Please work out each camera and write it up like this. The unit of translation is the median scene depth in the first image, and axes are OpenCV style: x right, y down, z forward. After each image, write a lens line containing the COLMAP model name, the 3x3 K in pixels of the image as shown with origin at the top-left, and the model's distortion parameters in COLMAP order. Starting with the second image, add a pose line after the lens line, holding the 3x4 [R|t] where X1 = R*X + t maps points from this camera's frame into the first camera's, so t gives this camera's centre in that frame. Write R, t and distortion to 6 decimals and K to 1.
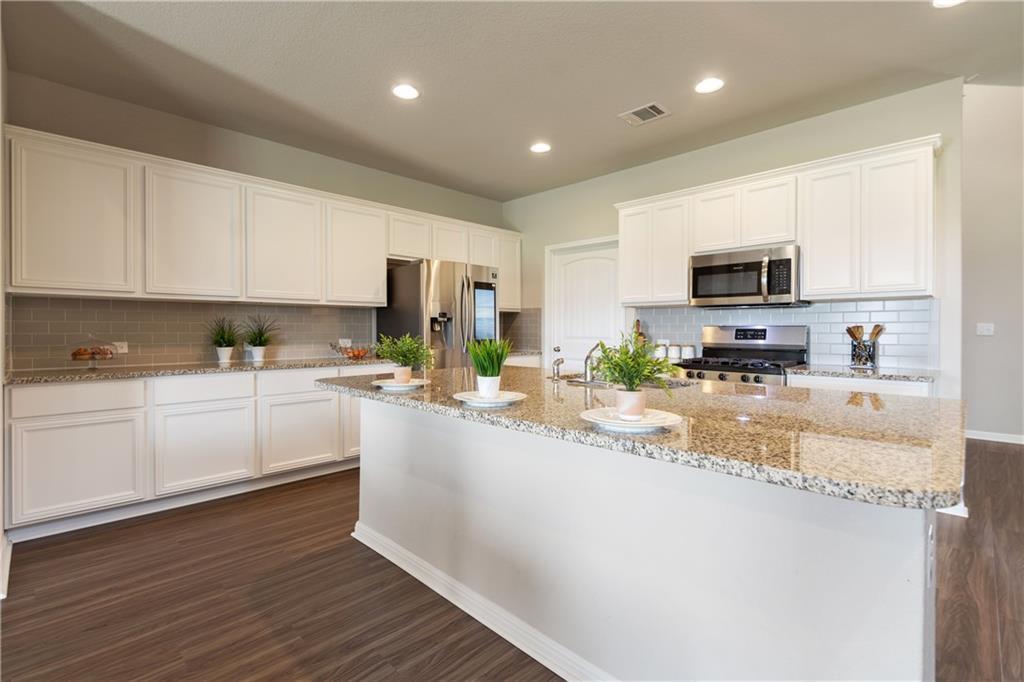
lens RADIAL K [[460.1, 0, 509.1], [0, 460.1, 336.5], [0, 0, 1]] dist [0.001055, -0.011093]
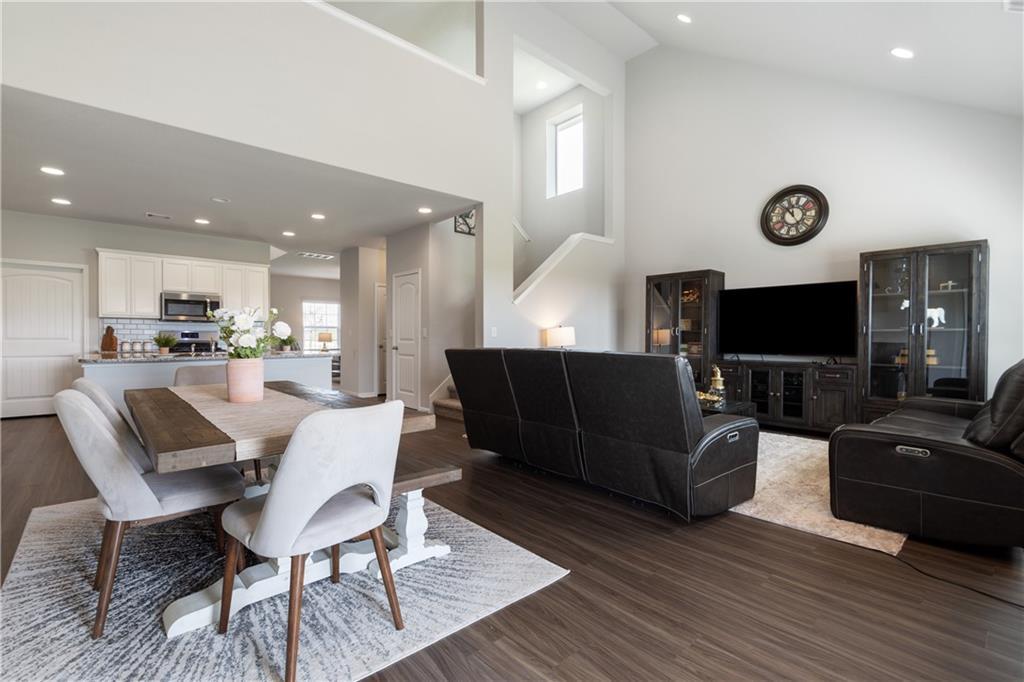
lens RADIAL K [[460.0, 0, 497.0], [0, 460.0, 344.6], [0, 0, 1]] dist [-0.000594, -0.003792]
pose [[0.076136, -0.016438, 0.996962, -1.291247], [0.009553, 0.999830, 0.015755, 0.015991], [-0.997052, 0.008324, 0.076280, -0.439614]]
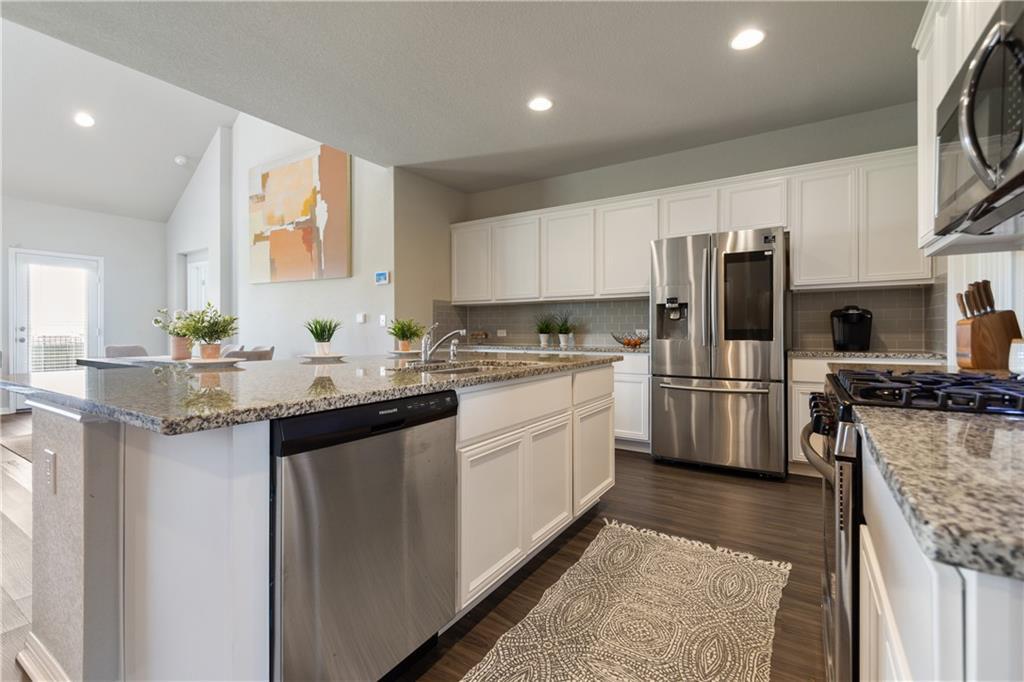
lens RADIAL K [[458.7, 0, 499.1], [0, 458.7, 333.8], [0, 0, 1]] dist [0.004495, 0.000239]
pose [[0.197737, 0.005460, -0.980240, 0.693658], [-0.010887, 0.999935, 0.003373, 0.017862], [0.980195, 0.010005, 0.197784, 0.550025]]
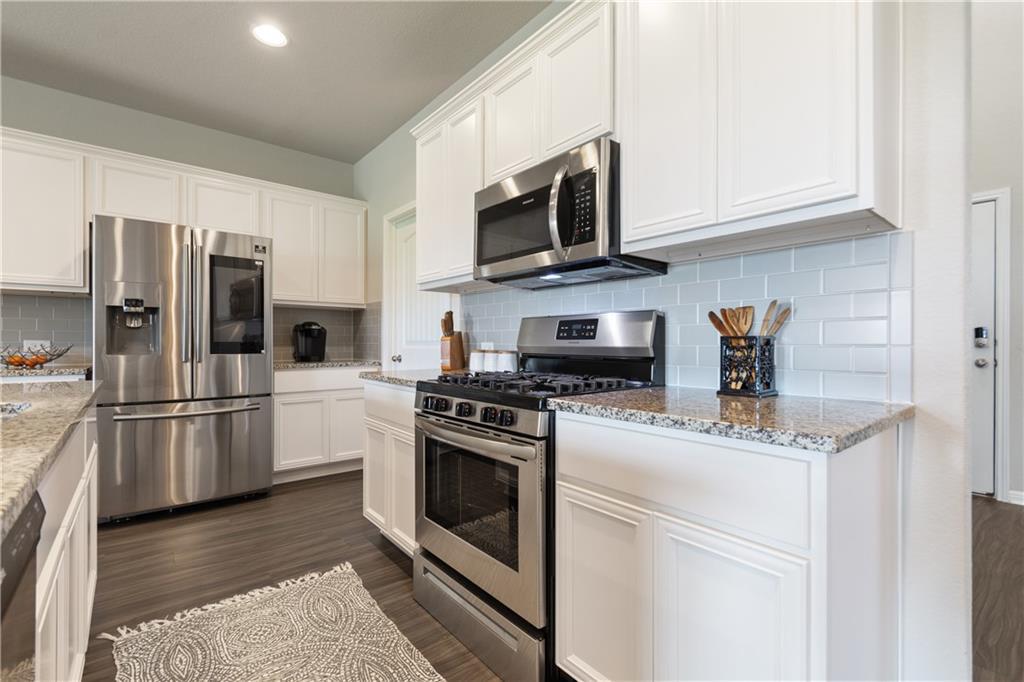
lens RADIAL K [[453.3, 0, 516.1], [0, 453.3, 344.0], [0, 0, 1]] dist [0.011633, -0.008989]
pose [[0.996183, 0.003171, -0.087229, 0.487252], [-0.004442, 0.999887, -0.014388, 0.020025], [0.087174, 0.014721, 0.996084, 0.439744]]
